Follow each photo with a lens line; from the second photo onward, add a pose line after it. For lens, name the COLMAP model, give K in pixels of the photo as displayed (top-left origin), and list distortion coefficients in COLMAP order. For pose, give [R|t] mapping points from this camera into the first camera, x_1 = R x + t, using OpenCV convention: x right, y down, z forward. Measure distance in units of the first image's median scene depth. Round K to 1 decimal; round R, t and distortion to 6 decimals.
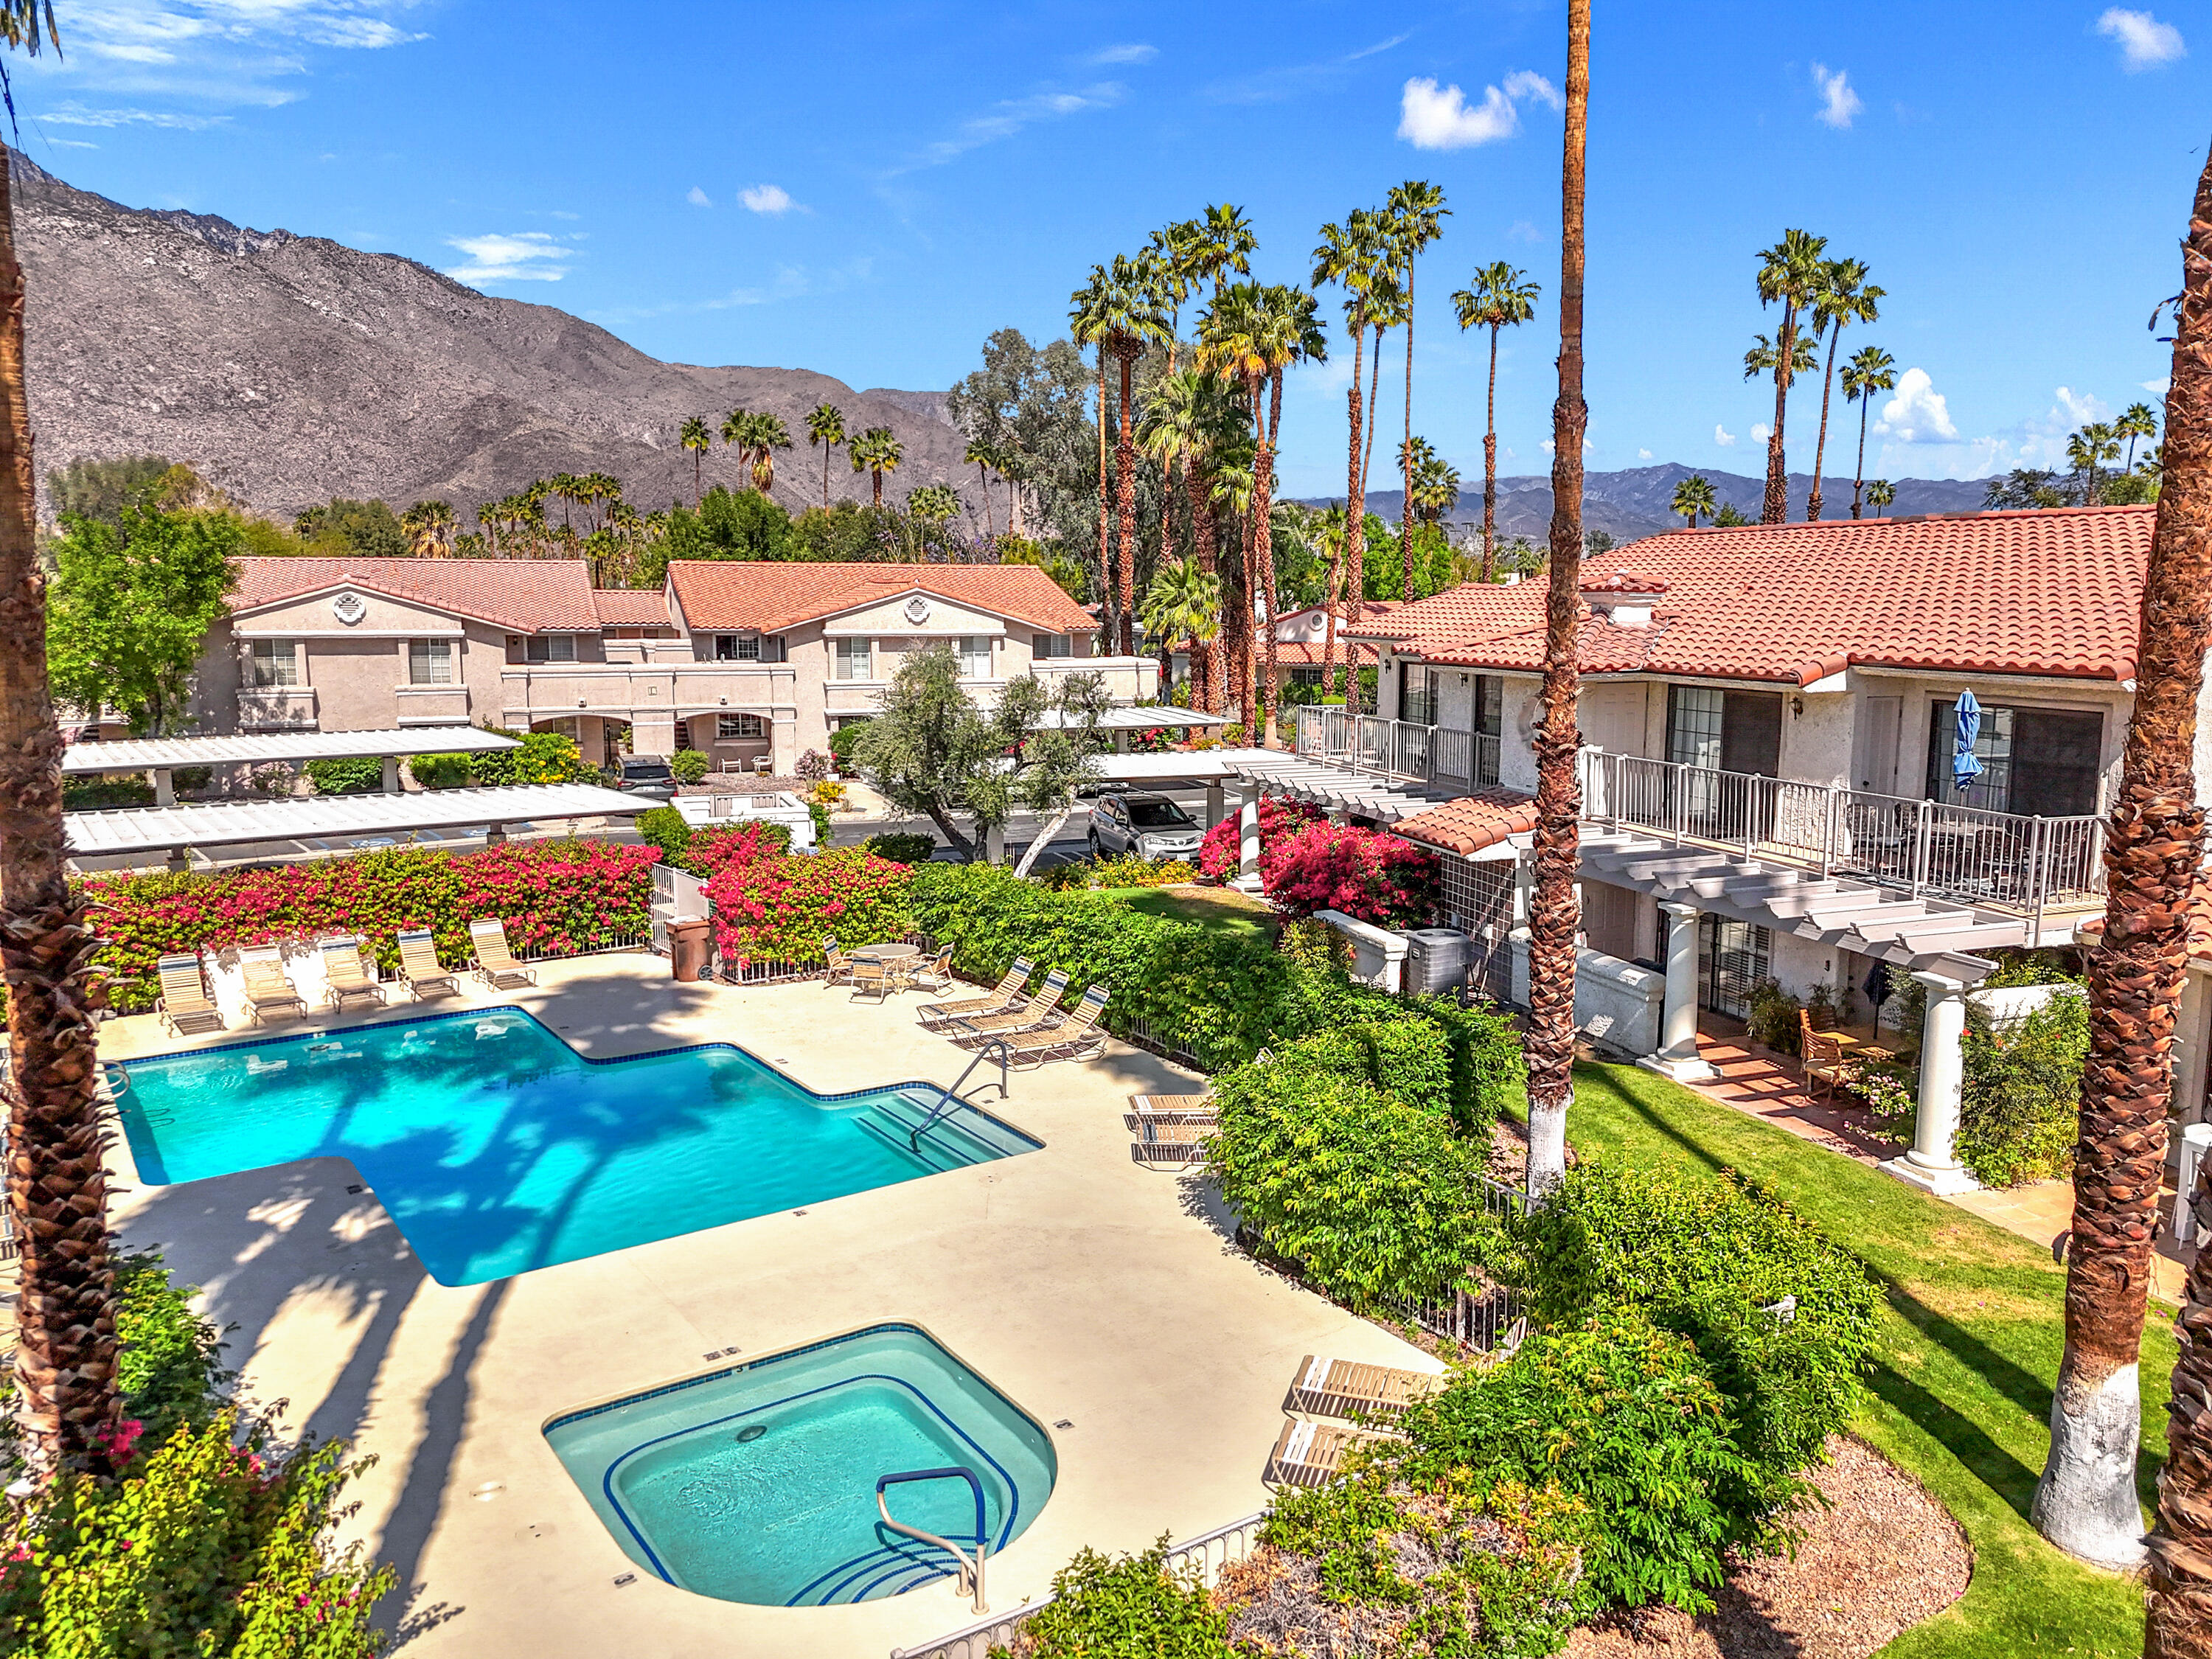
lens RADIAL K [[1597.6, 0, 1110.8], [0, 1597.6, 832.6], [0, 0, 1]] dist [0.059048, -0.061114]
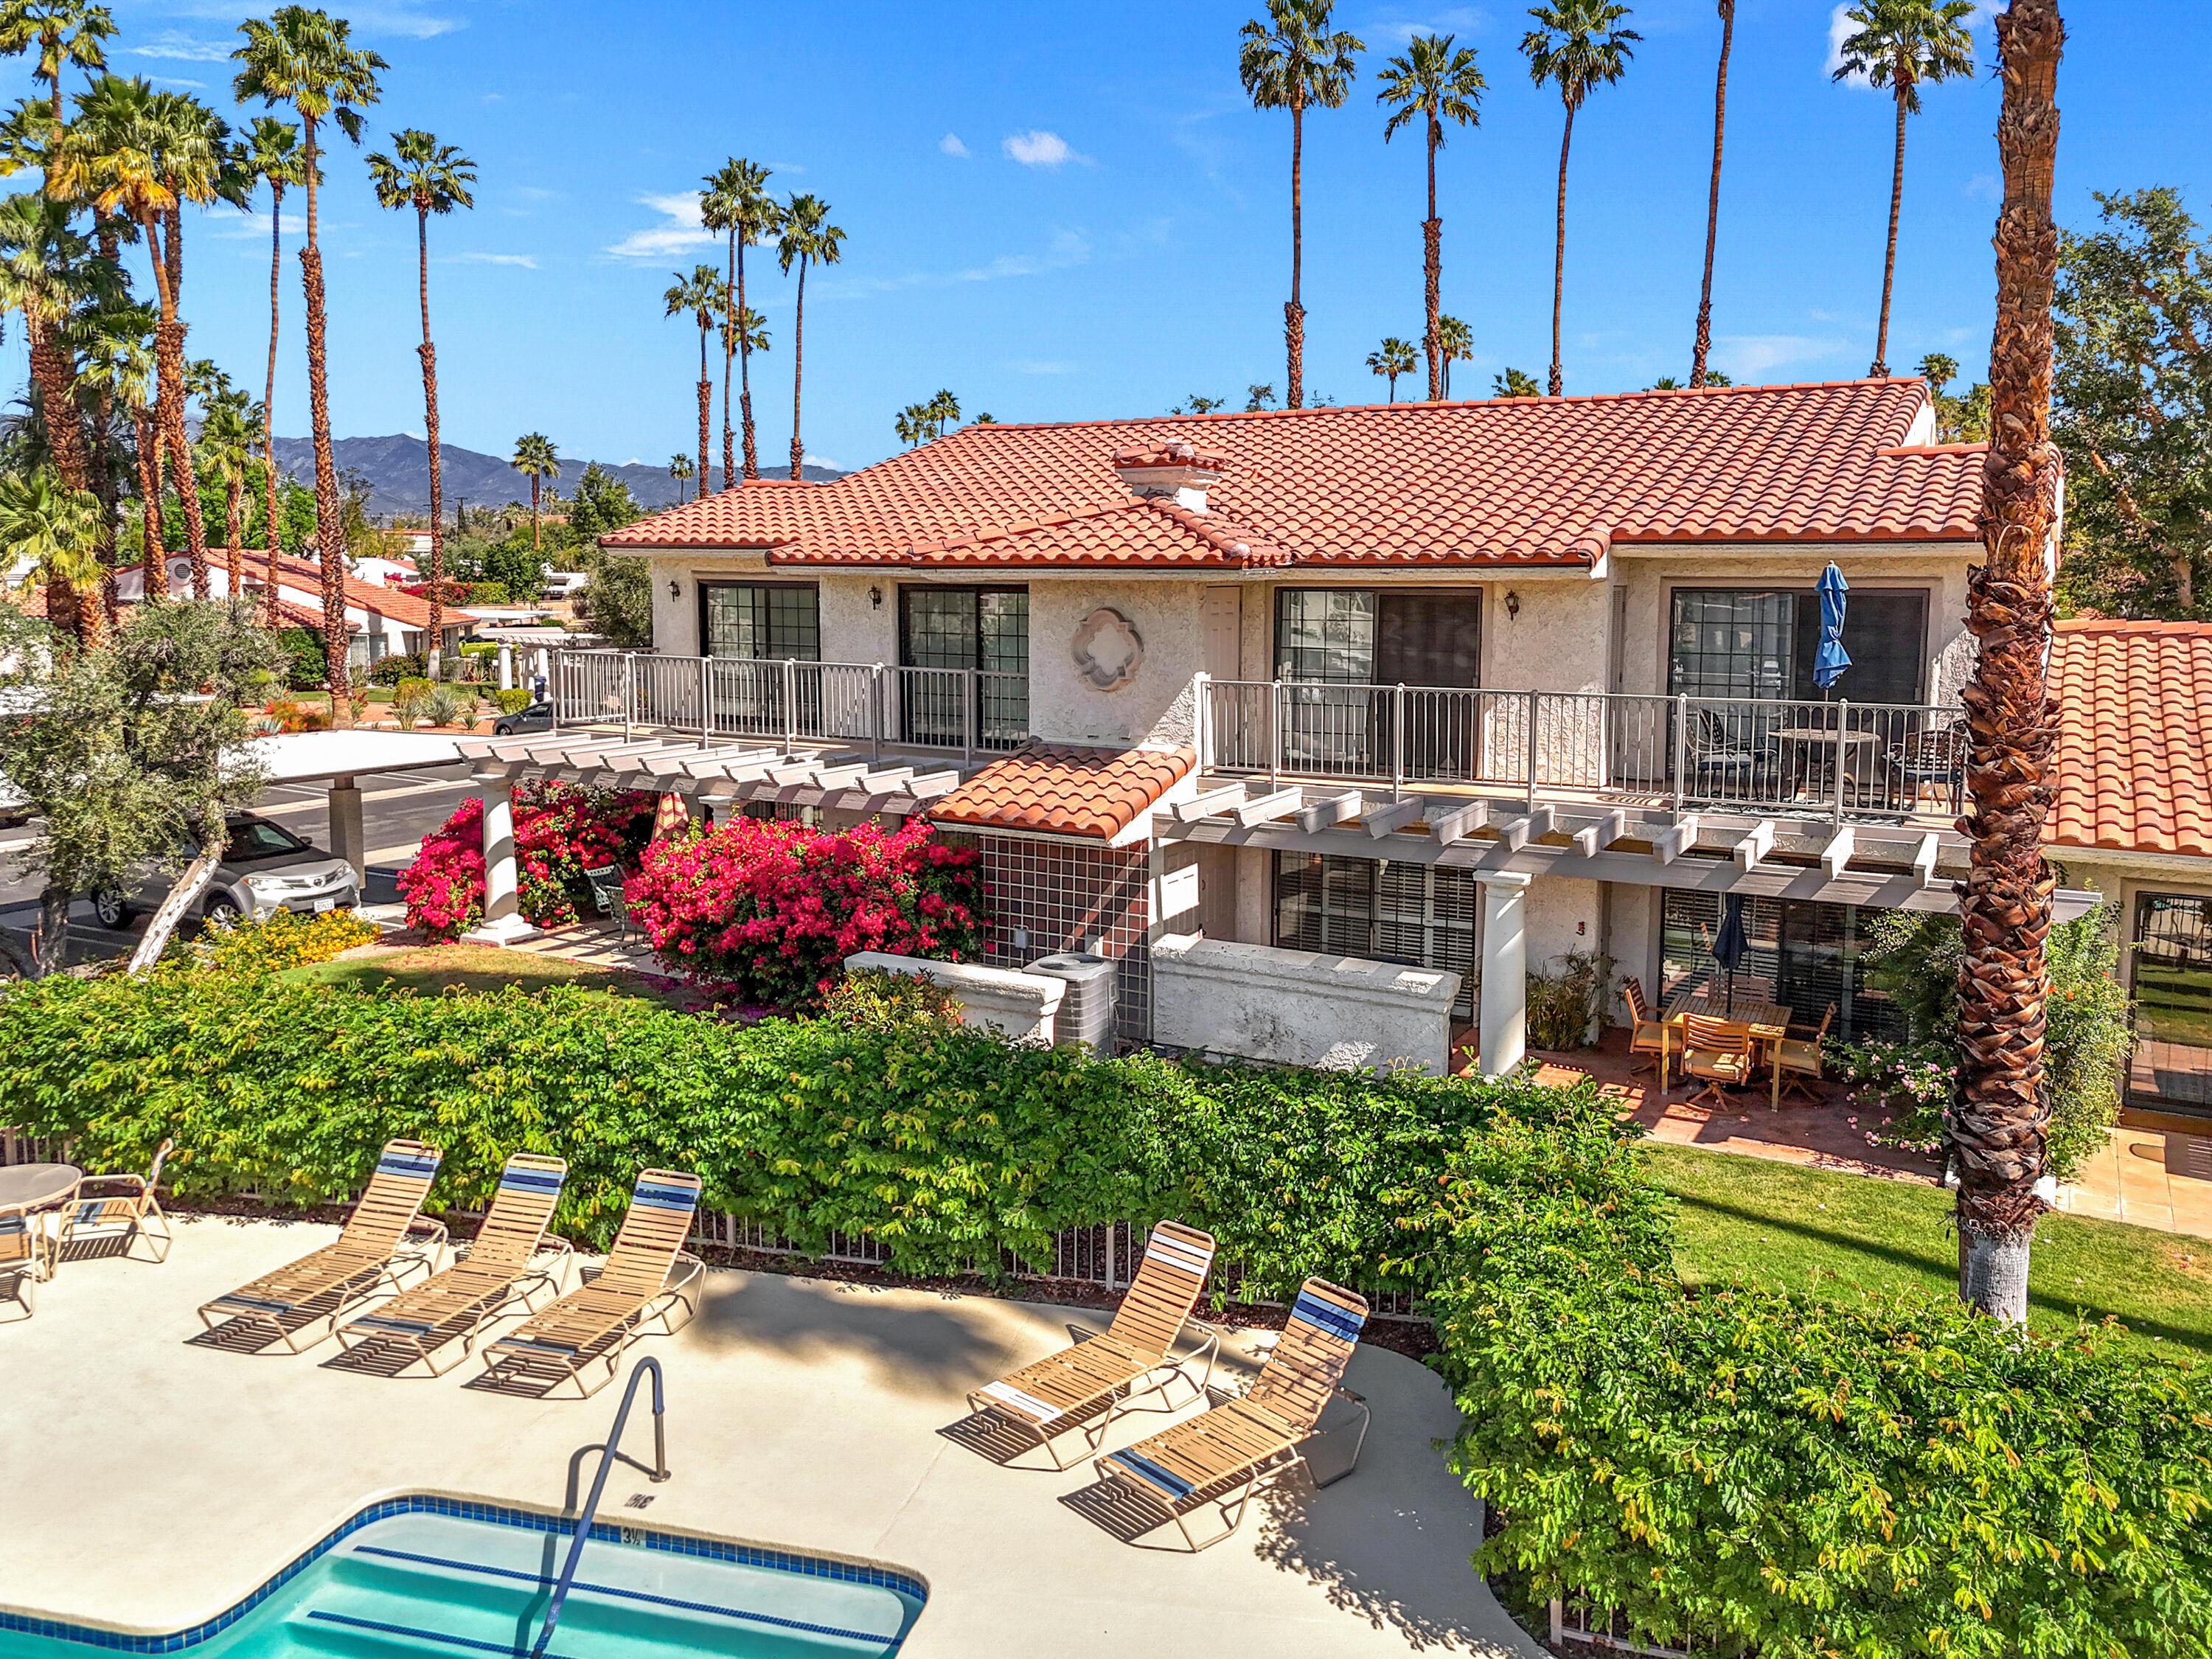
lens RADIAL K [[1659.9, 0, 1106.0], [0, 1659.9, 748.9], [0, 0, 1]] dist [0.008051, -0.001682]
pose [[0.748218, -0.064922, 0.660269, -0.191075], [0.092297, 0.995709, -0.006687, -0.015500], [-0.657002, 0.065944, 0.750999, 0.401204]]
